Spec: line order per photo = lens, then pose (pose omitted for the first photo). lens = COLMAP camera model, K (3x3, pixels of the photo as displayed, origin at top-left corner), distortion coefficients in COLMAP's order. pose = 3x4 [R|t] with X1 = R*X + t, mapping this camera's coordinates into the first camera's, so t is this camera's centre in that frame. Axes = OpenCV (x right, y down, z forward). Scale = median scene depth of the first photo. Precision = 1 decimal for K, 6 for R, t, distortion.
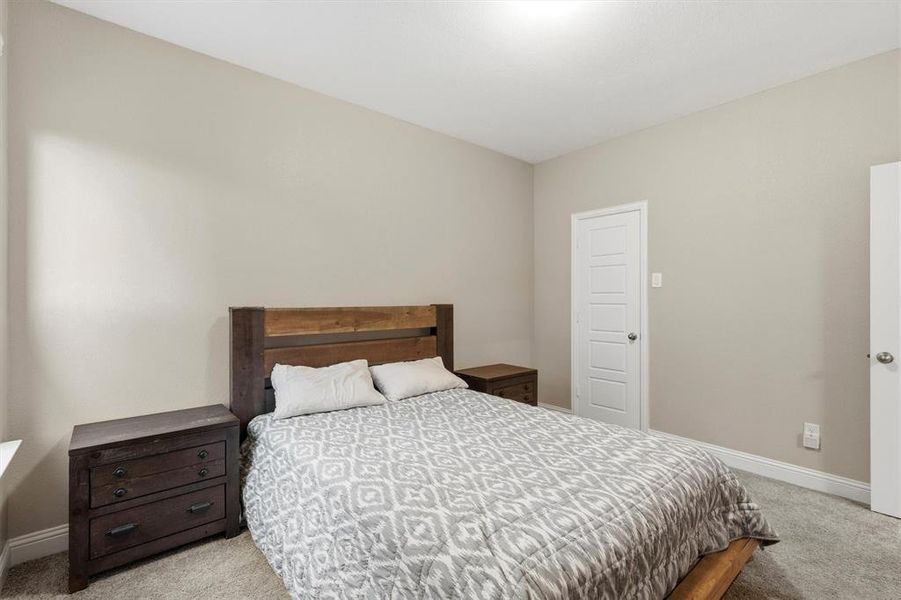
lens RADIAL K [[405.1, 0, 449.1], [0, 405.1, 304.4], [0, 0, 1]] dist [0.000386, -0.000203]
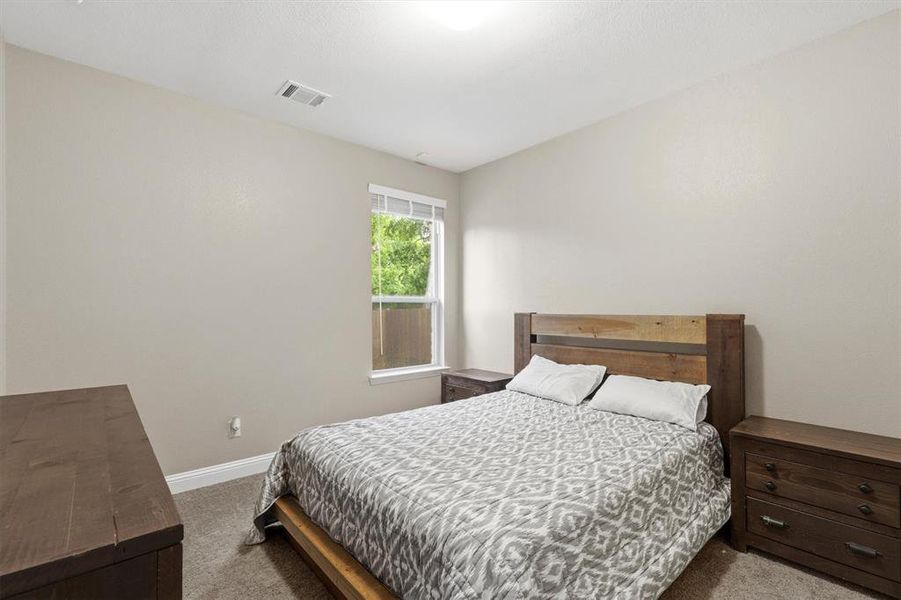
lens RADIAL K [[405.1, 0, 449.1], [0, 405.1, 304.4], [0, 0, 1]] dist [0.000386, -0.000203]
pose [[0.071621, -0.014578, -0.997325, 0.863137], [-0.018940, 0.999693, -0.015973, 0.003684], [0.997252, 0.020033, 0.071323, 0.578171]]
